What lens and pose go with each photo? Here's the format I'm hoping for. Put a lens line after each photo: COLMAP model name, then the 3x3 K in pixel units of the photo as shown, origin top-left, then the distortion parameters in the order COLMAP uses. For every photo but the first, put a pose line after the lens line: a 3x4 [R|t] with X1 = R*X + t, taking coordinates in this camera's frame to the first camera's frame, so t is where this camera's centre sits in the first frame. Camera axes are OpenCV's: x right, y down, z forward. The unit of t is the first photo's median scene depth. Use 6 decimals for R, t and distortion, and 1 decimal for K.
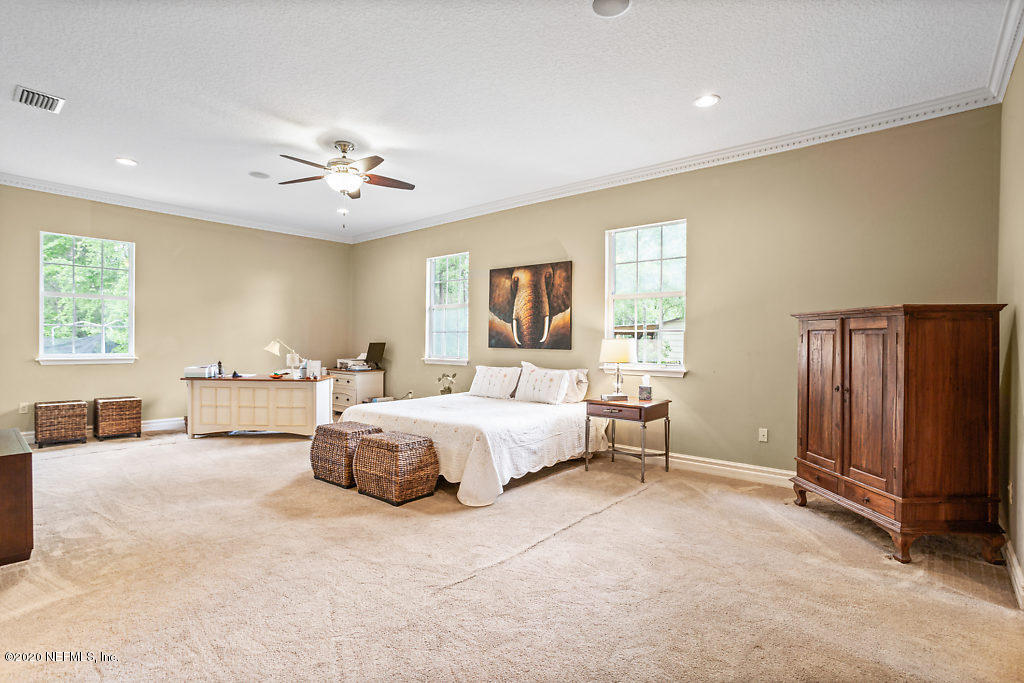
lens RADIAL K [[491.0, 0, 497.5], [0, 491.0, 340.8], [0, 0, 1]] dist [-0.000988, 0.000172]
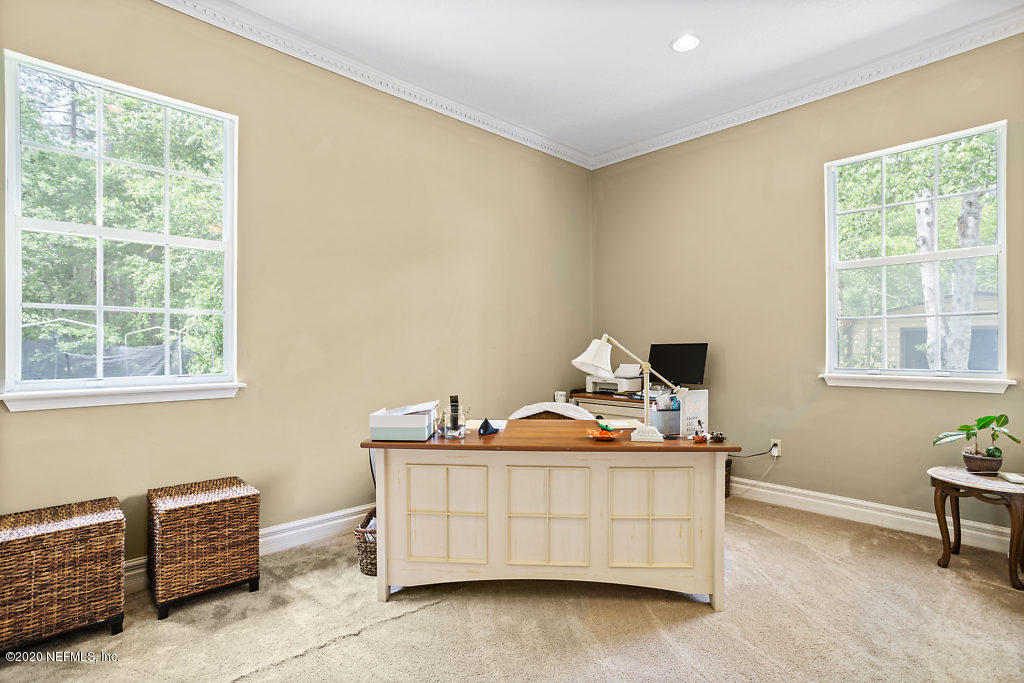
lens RADIAL K [[482.0, 0, 512.0], [0, 482.0, 341.5], [0, 0, 1]] dist [-0.002443, 0.000007]
pose [[0.996844, -0.019025, -0.077074, -0.493173], [0.018228, 0.999773, -0.011034, 0.005056], [0.077266, 0.009594, 0.996964, 0.631277]]
